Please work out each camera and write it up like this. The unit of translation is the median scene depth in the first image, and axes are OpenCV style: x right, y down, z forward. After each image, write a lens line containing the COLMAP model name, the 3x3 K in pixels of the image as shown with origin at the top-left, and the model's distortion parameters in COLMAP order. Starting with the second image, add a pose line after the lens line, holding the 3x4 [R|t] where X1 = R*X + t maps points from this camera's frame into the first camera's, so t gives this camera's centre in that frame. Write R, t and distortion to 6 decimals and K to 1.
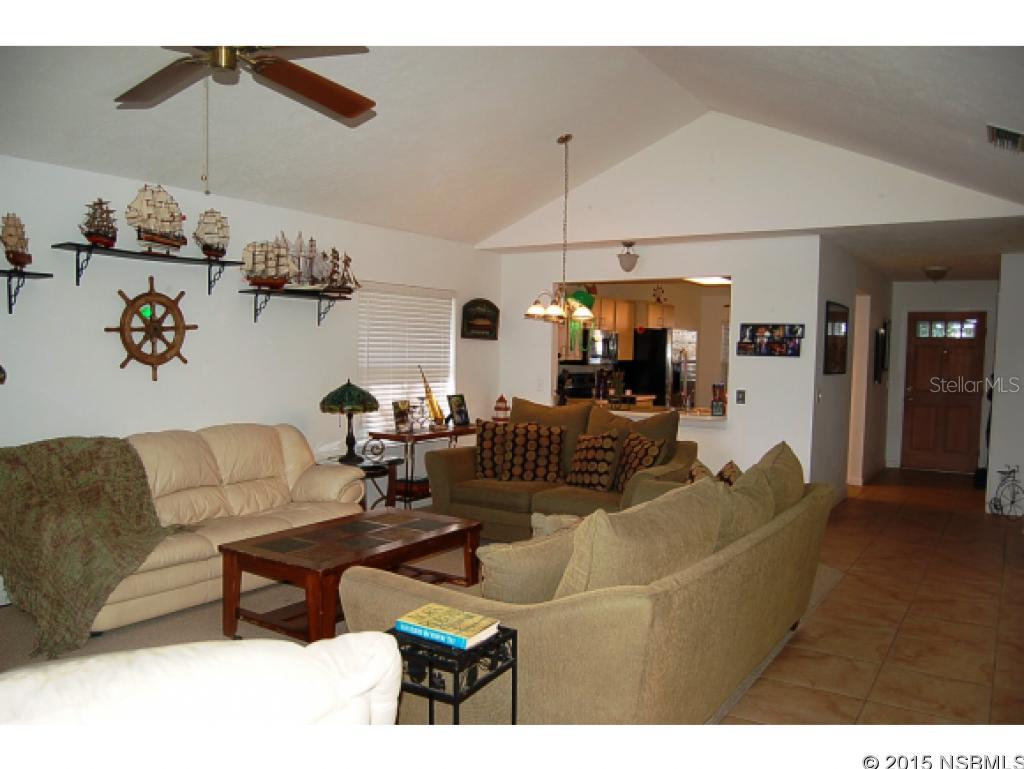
lens RADIAL K [[804.0, 0, 511.6], [0, 804.0, 386.6], [0, 0, 1]] dist [-0.083246, 0.014555]
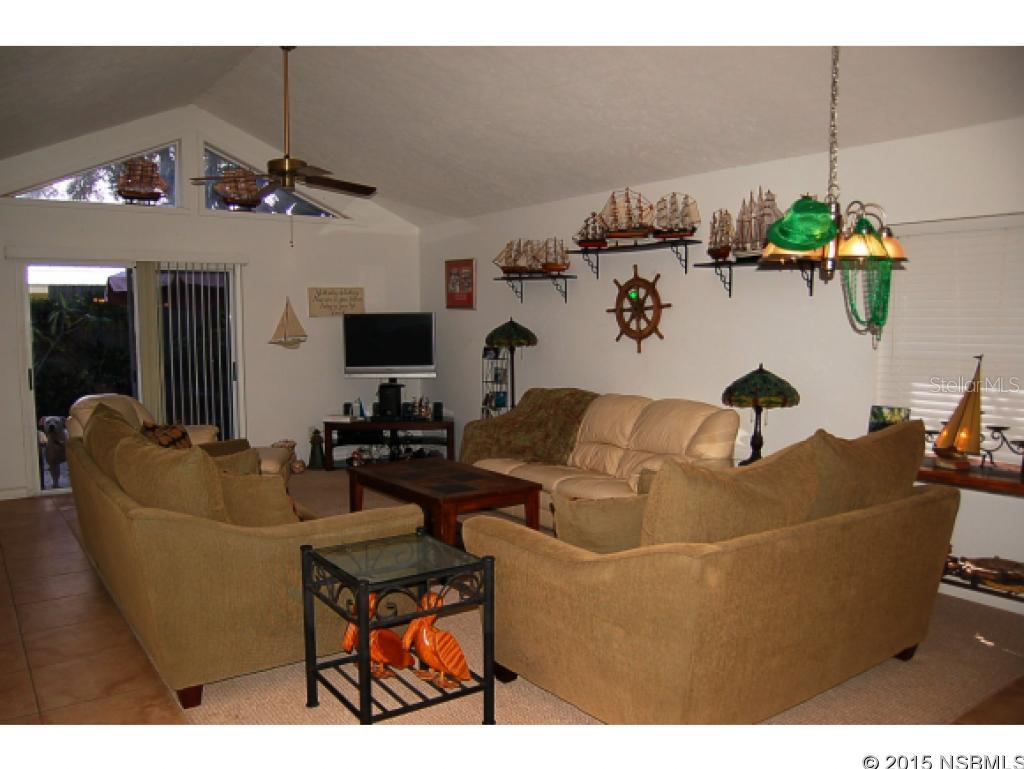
lens RADIAL K [[804.0, 0, 511.4], [0, 804.0, 384.1], [0, 0, 1]] dist [-0.083246, 0.014555]
pose [[-0.345908, 0.062449, -0.936188, 0.734657], [-0.043836, 0.995617, 0.082610, -0.051597], [0.937244, 0.069615, -0.341654, 1.233532]]
